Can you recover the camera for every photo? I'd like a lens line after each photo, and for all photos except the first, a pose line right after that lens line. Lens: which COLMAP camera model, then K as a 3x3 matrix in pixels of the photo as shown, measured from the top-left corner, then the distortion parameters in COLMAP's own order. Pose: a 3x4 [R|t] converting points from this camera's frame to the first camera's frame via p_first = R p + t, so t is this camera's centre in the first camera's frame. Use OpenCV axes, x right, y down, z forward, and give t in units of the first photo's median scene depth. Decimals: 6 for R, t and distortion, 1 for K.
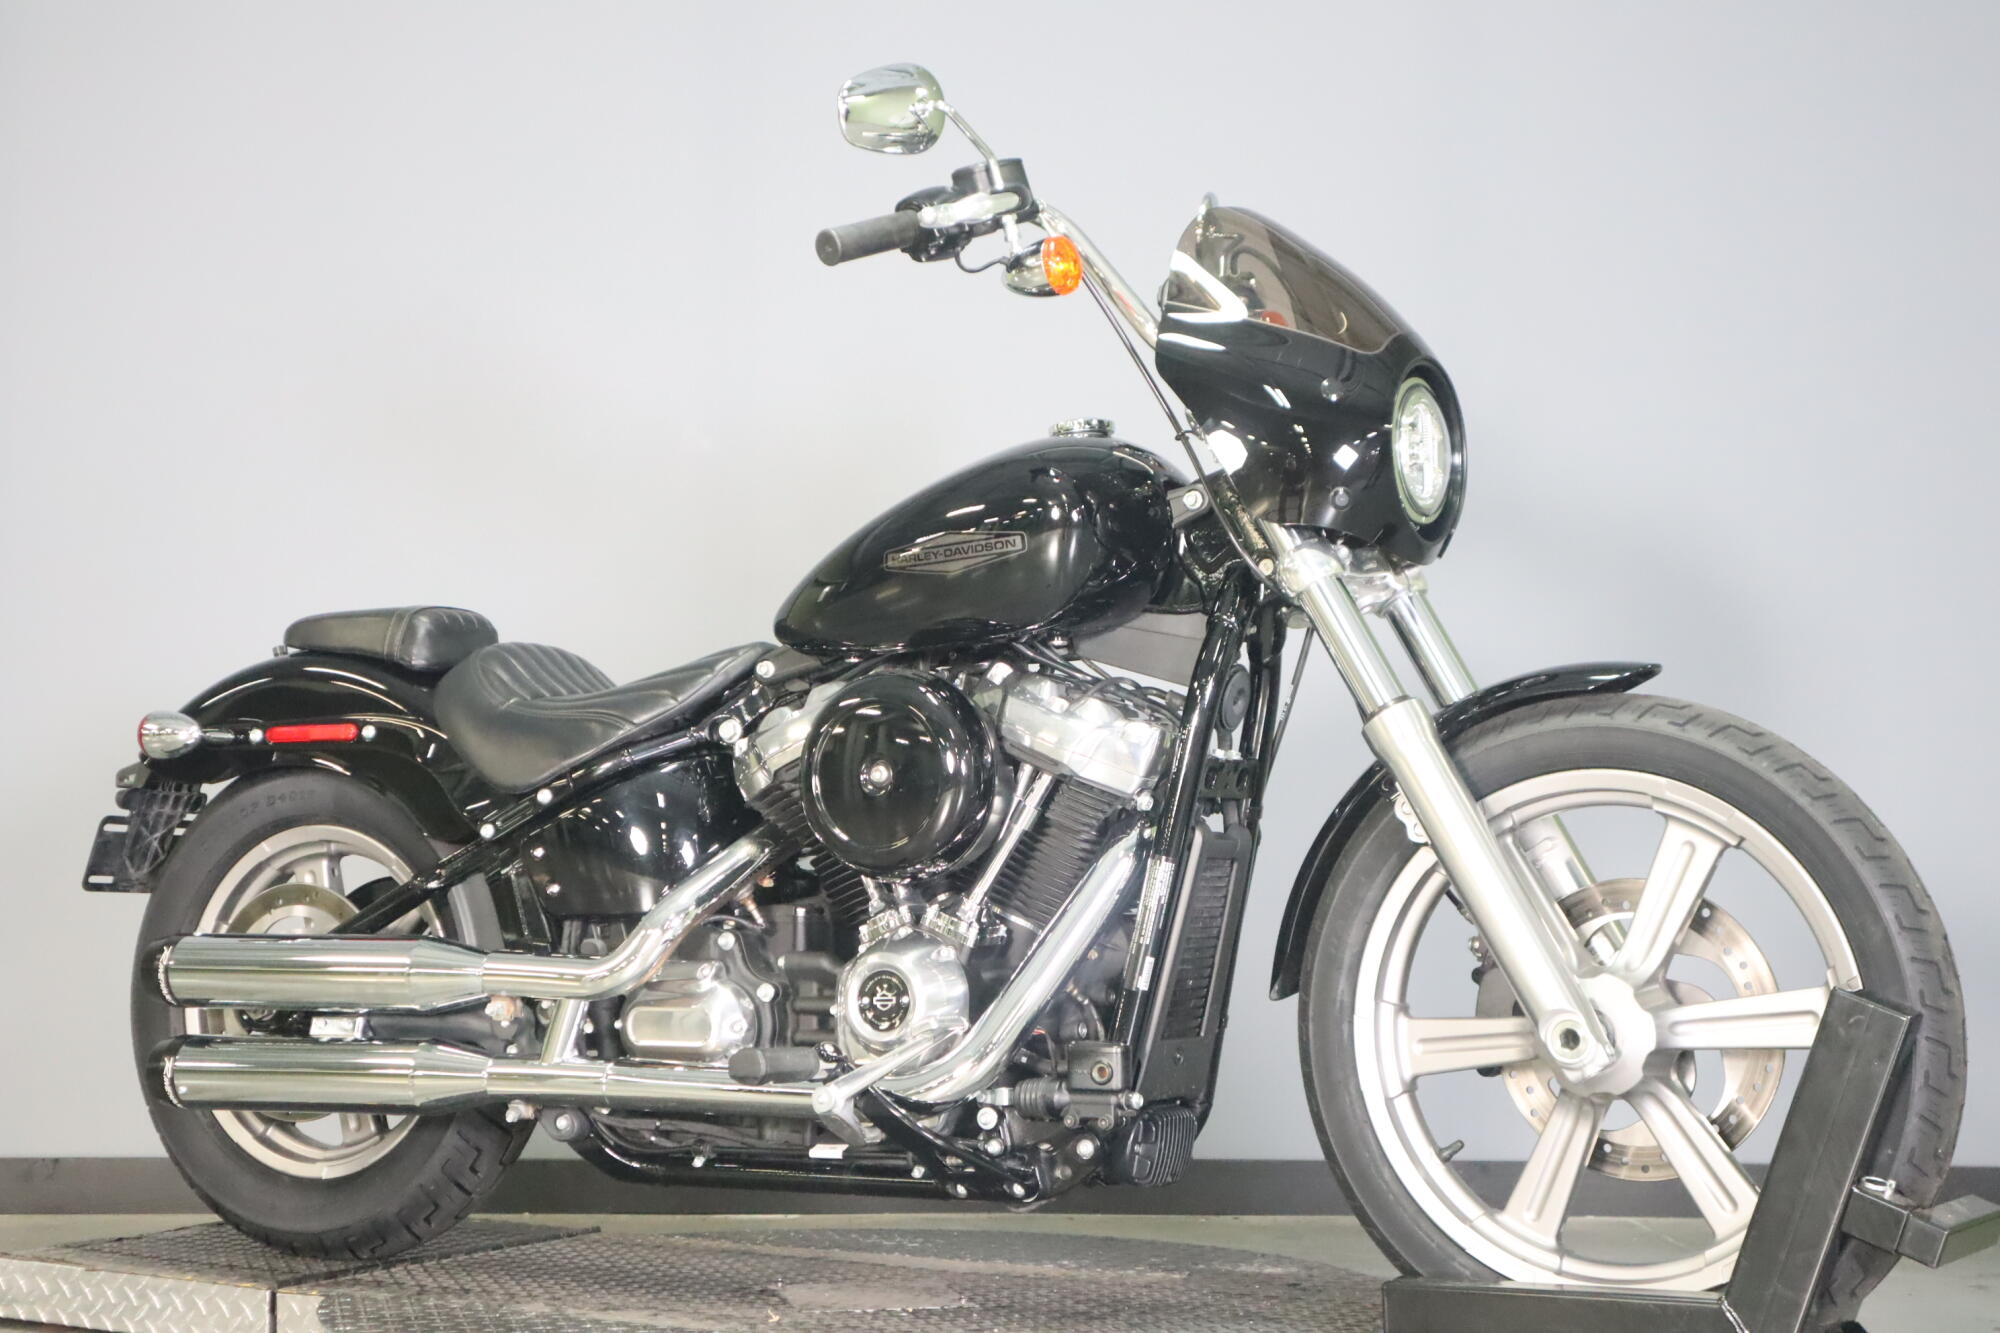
lens RADIAL K [[2932.4, 0, 1000.0], [0, 2932.4, 666.5], [0, 0, 1]] dist [-0.003922, -0.049385]
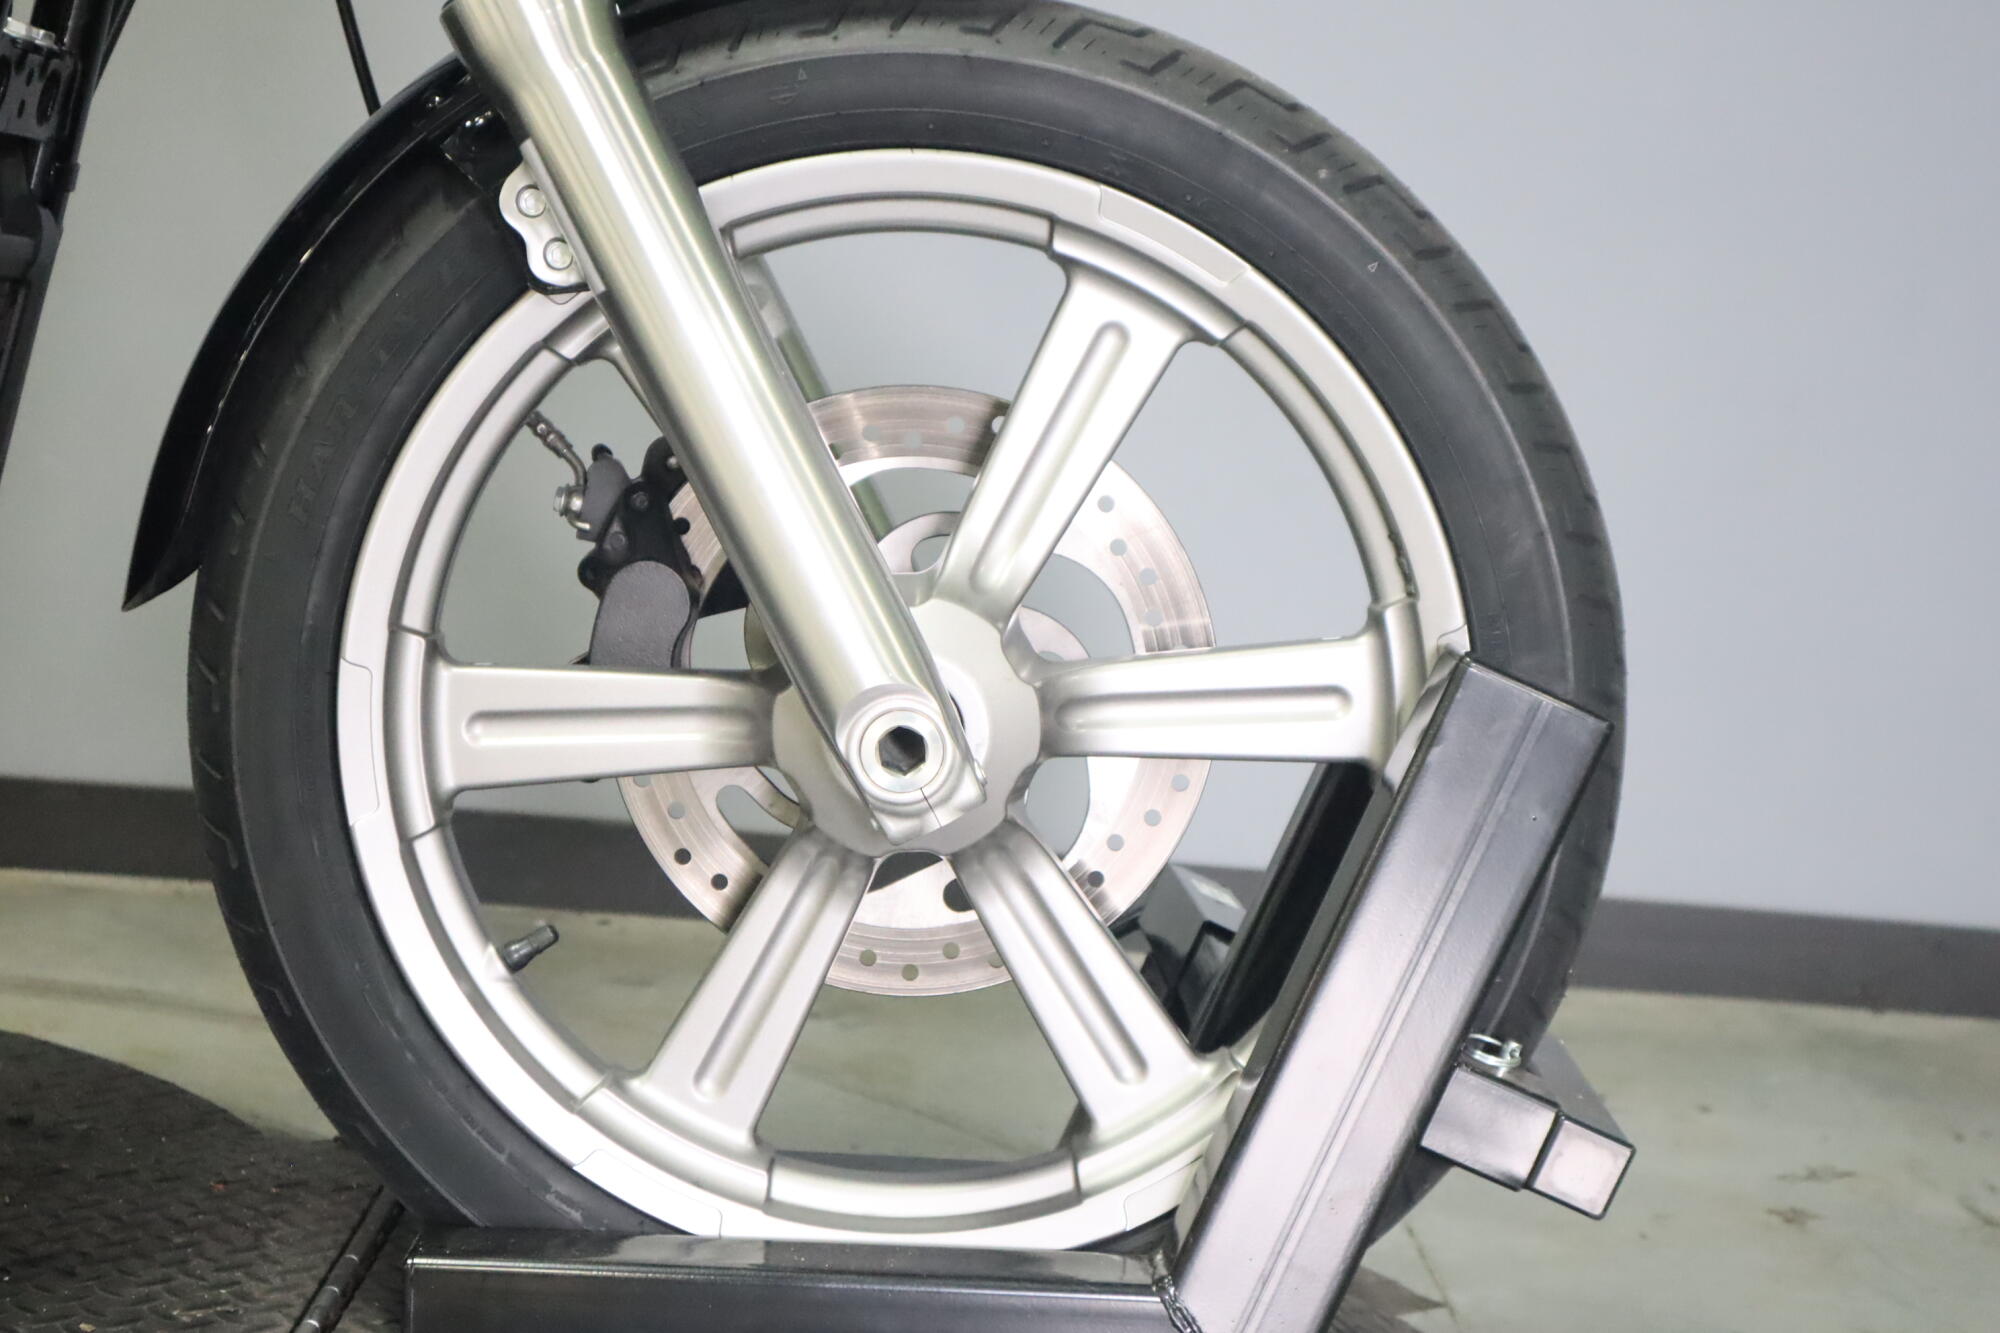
lens RADIAL K [[3013.5, 0, 1000.0], [0, 3013.5, 666.5], [0, 0, 1]] dist [0.027598, 0.050075]
pose [[0.855216, -0.000968, 0.518271, -0.031618], [-0.103317, 0.979609, 0.172315, 0.031452], [-0.507870, -0.200912, 0.837677, 0.580538]]
